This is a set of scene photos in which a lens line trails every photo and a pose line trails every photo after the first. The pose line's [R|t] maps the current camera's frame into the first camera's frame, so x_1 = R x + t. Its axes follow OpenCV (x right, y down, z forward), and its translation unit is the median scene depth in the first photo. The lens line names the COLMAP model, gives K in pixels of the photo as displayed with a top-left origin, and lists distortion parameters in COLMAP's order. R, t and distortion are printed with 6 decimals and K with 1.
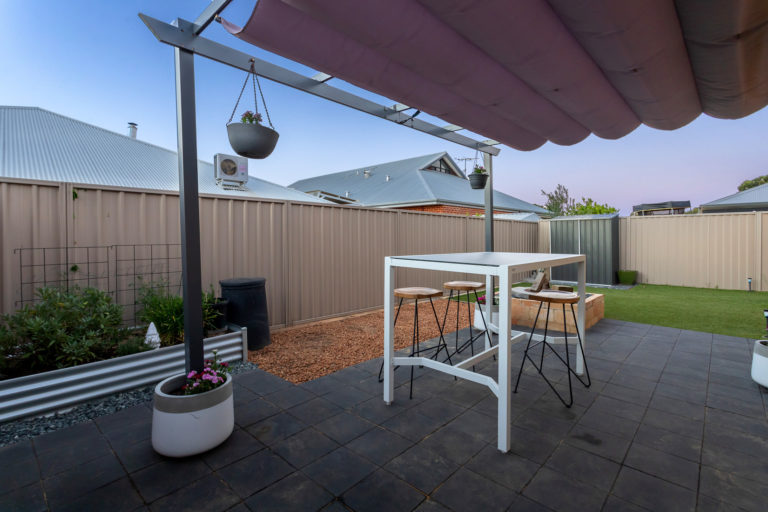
lens RADIAL K [[360.6, 0, 380.3], [0, 360.6, 247.8], [0, 0, 1]] dist [0.010241, 0.000201]
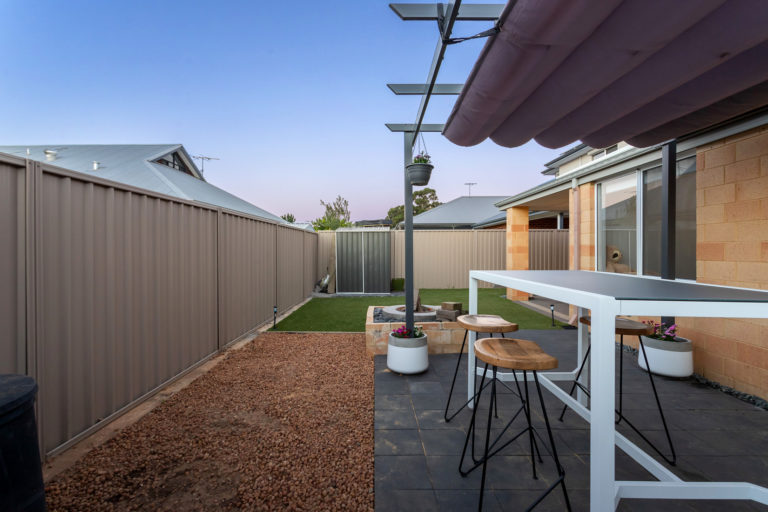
lens RADIAL K [[360.6, 0, 380.3], [0, 360.6, 247.8], [0, 0, 1]] dist [0.010241, 0.000201]
pose [[0.748310, 0.004830, 0.663332, -0.087164], [0.011396, 0.999732, -0.020135, -0.007537], [-0.663251, 0.022627, 0.748055, 0.158285]]
